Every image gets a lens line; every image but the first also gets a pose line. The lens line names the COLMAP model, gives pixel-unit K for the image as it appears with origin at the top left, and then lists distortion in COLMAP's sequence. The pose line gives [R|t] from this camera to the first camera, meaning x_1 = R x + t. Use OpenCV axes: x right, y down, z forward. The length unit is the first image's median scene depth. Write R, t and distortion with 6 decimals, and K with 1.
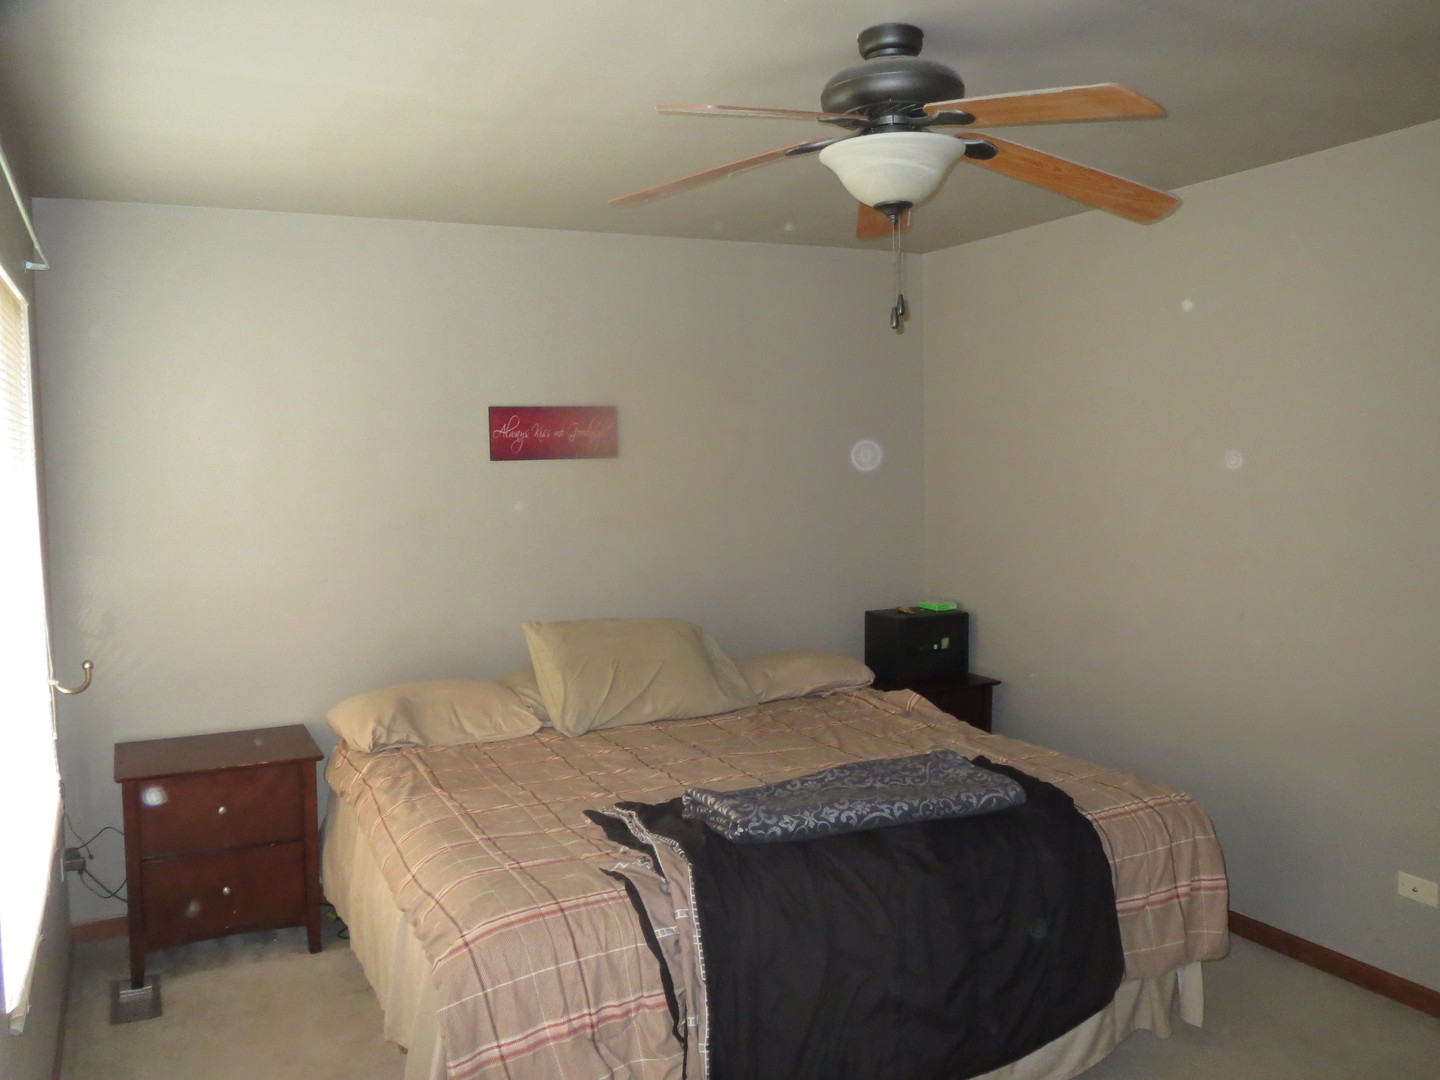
lens RADIAL K [[1188.8, 0, 701.3], [0, 1188.8, 531.3], [0, 0, 1]] dist [-0.036125, 0.002455]
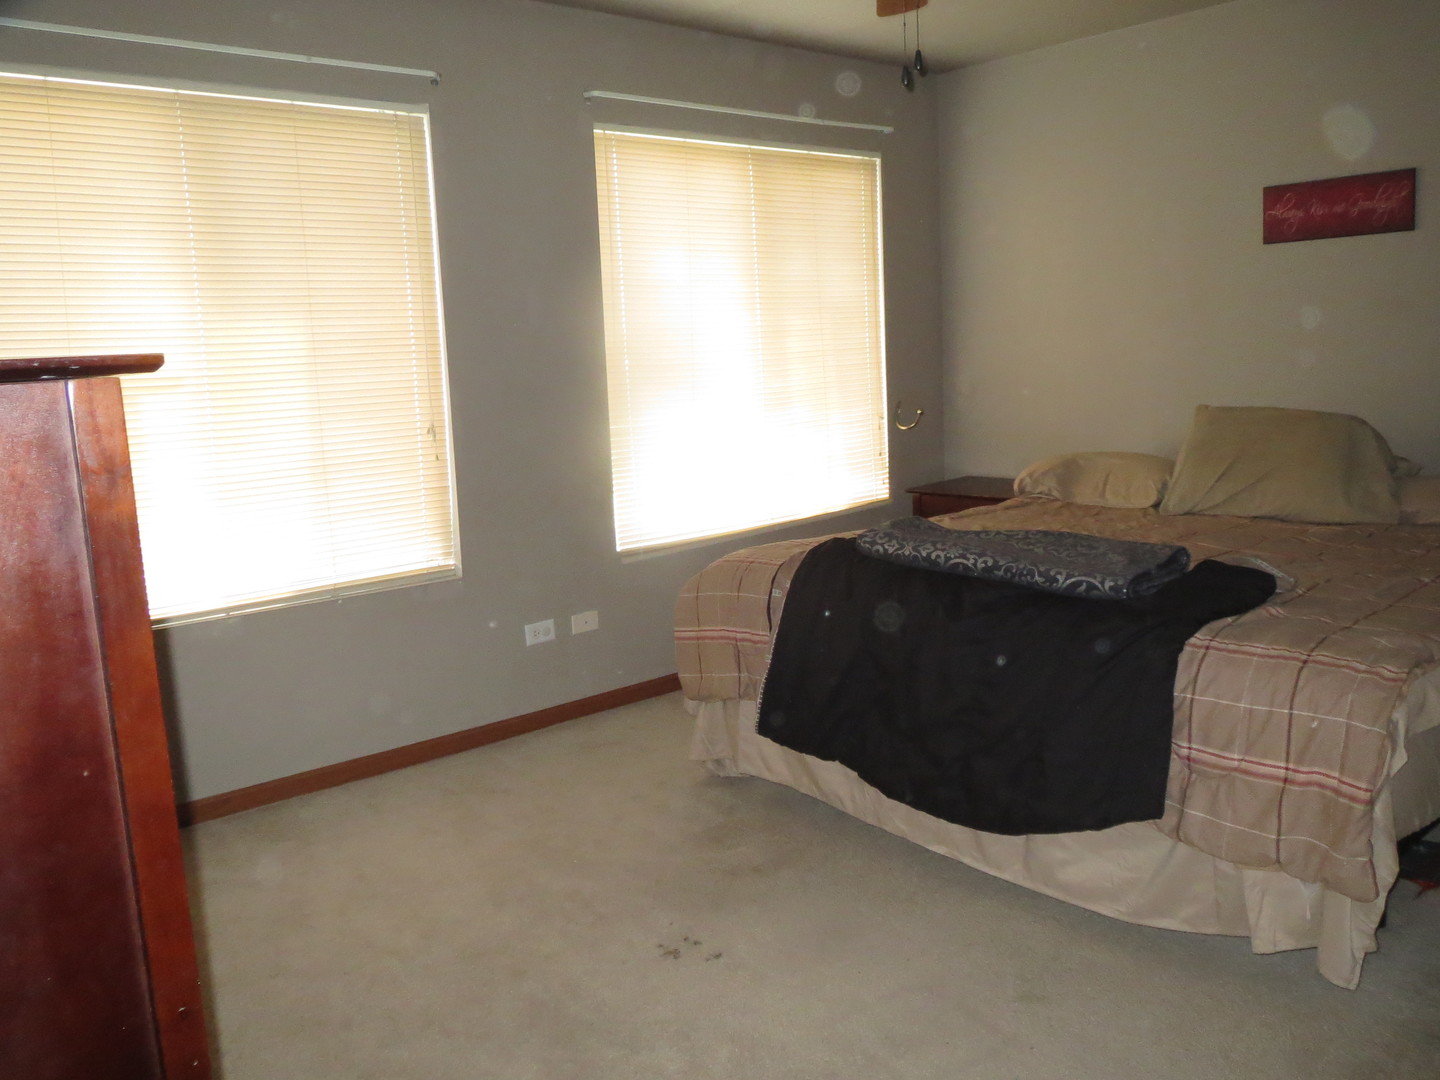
lens RADIAL K [[1188.8, 0, 701.3], [0, 1188.8, 531.3], [0, 0, 1]] dist [-0.036125, 0.002455]
pose [[0.256159, 0.155310, -0.954076, 0.788087], [-0.021790, 0.987685, 0.154930, 0.039635], [0.966389, -0.018898, 0.256389, 0.367261]]
